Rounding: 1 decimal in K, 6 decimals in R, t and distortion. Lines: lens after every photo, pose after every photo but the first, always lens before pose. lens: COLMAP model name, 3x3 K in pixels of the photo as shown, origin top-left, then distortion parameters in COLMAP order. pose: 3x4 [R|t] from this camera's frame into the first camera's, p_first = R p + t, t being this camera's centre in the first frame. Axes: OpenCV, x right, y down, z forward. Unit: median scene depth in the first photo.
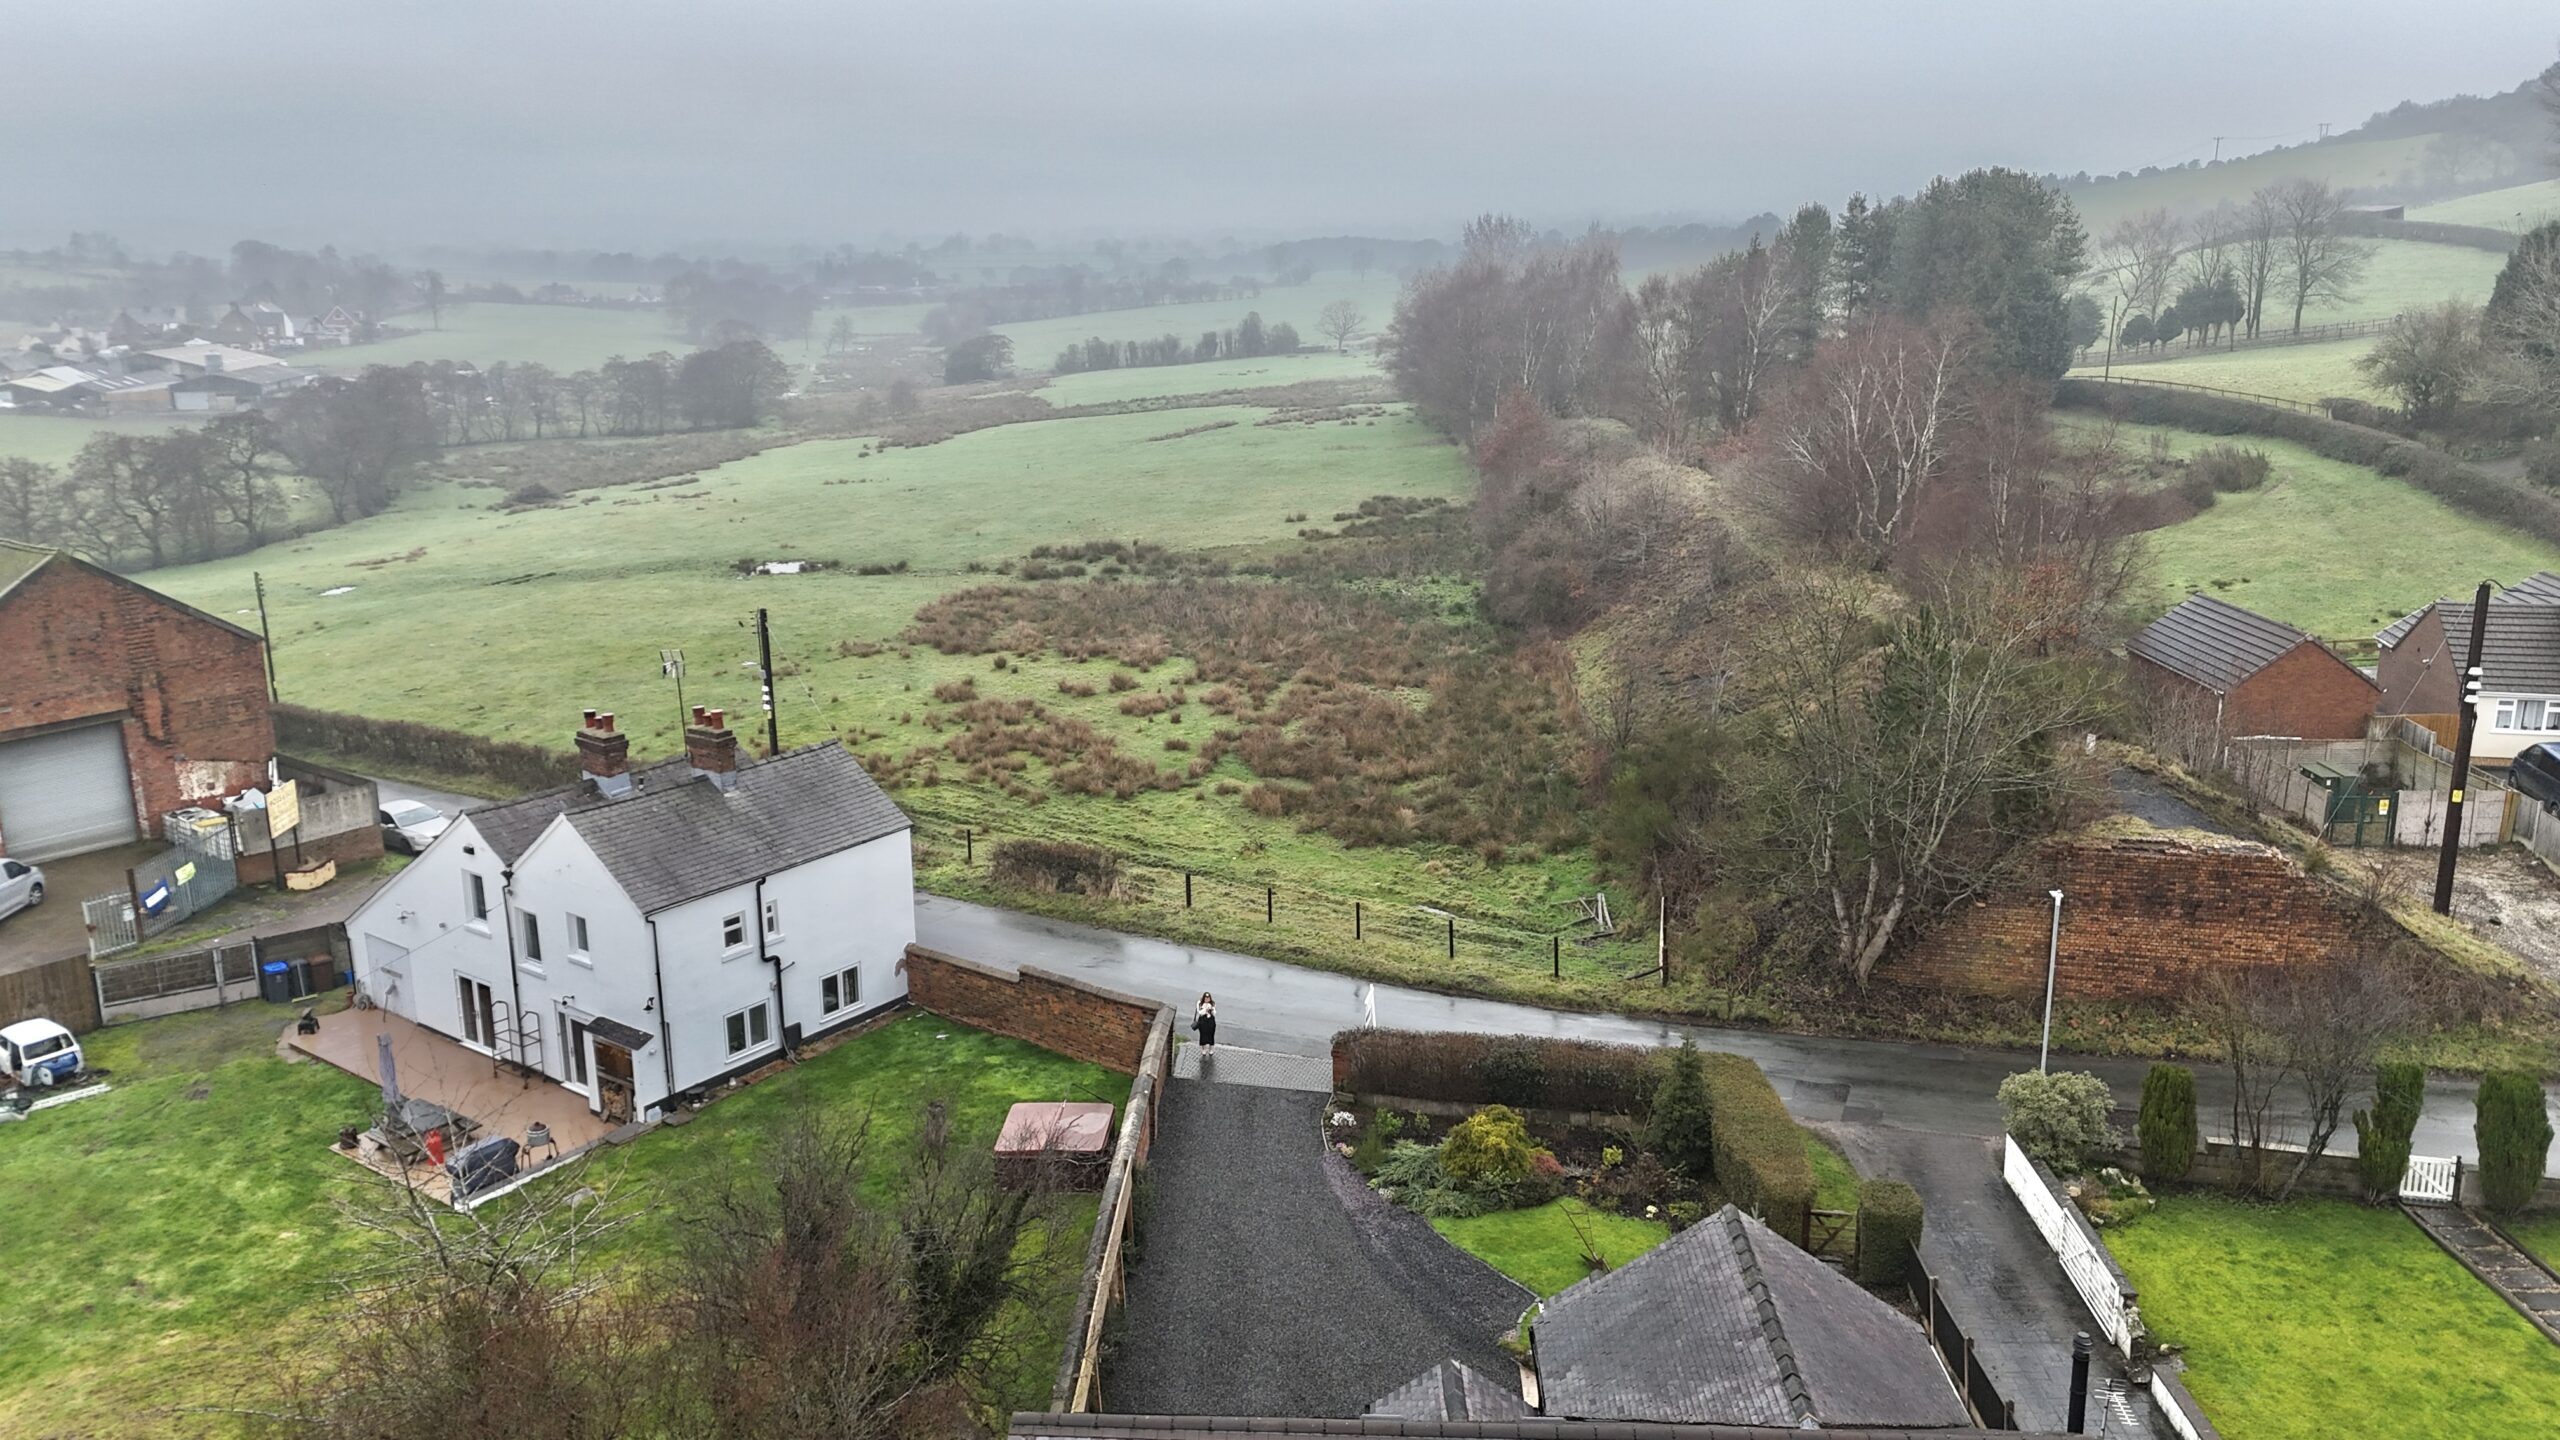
lens RADIAL K [[1891.7, 0, 1280.0], [0, 1891.7, 720.0], [0, 0, 1]] dist [0.081444, -0.070542]
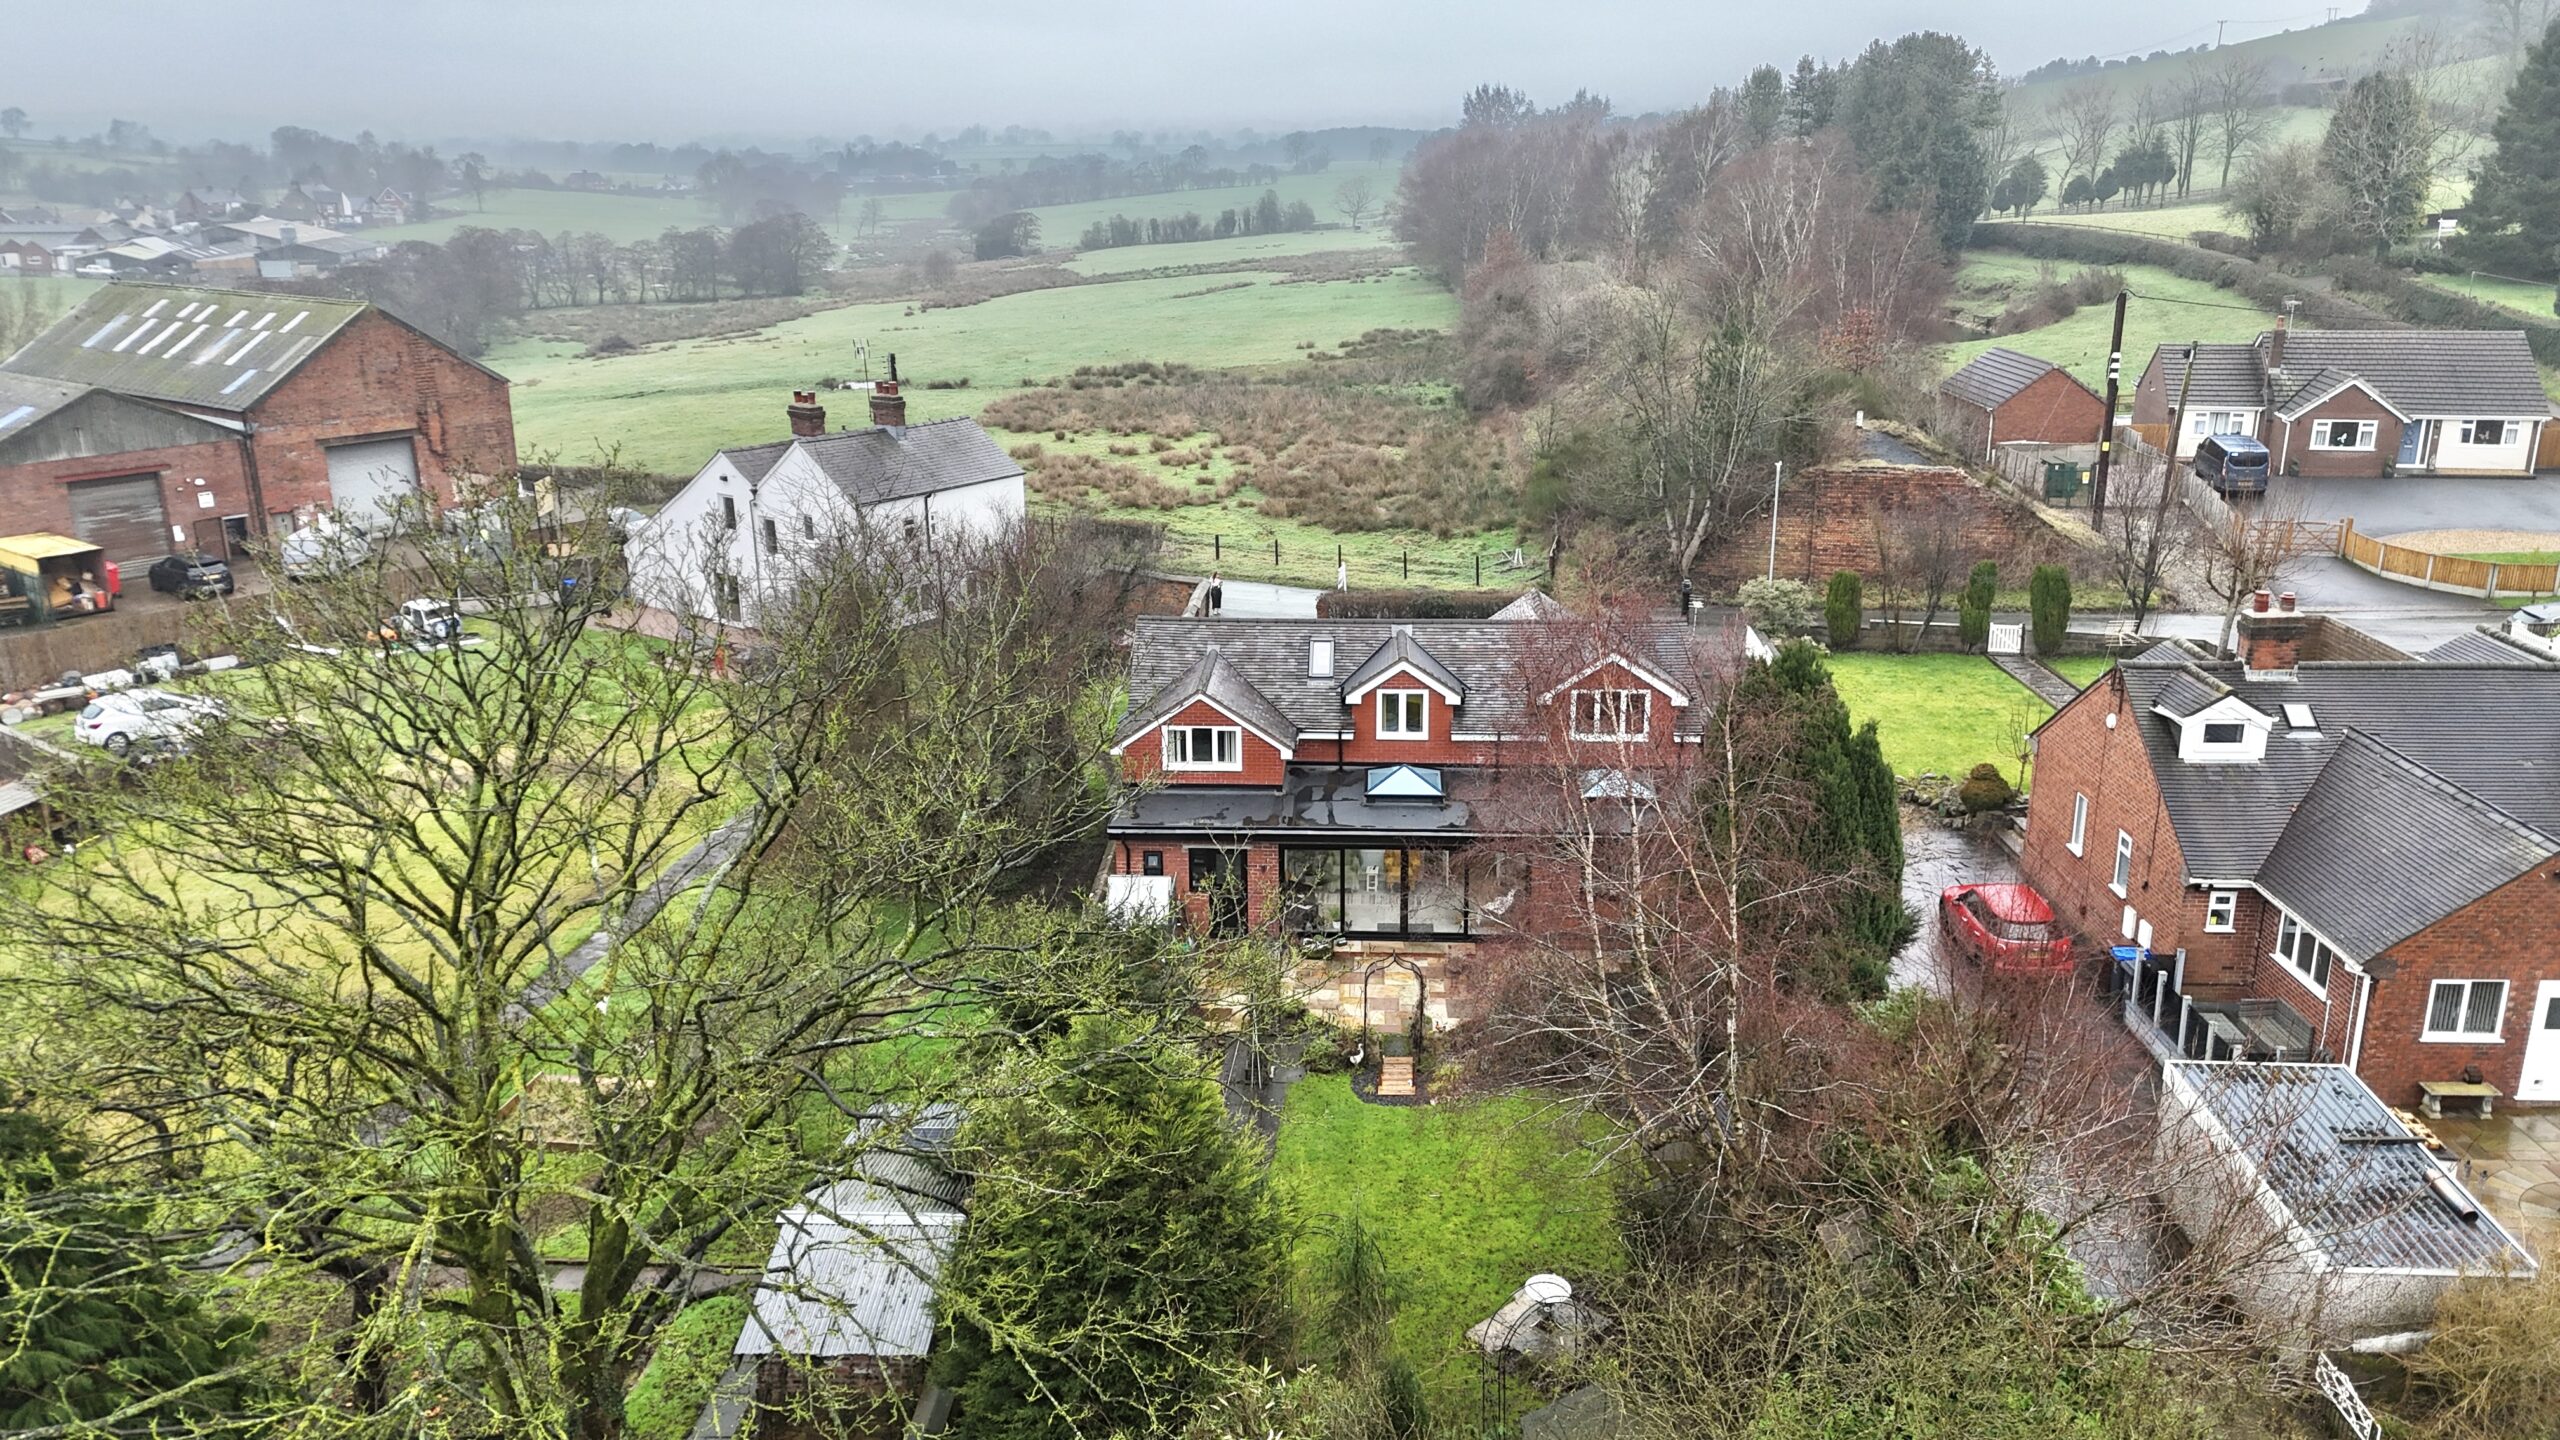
lens RADIAL K [[1891.7, 0, 1280.0], [0, 1891.7, 720.0], [0, 0, 1]] dist [0.081444, -0.070542]
pose [[0.999956, 0.002267, -0.009139, 0.004383], [-0.001802, 0.998715, 0.050641, 0.066018], [0.009242, -0.050622, 0.998675, -0.167642]]
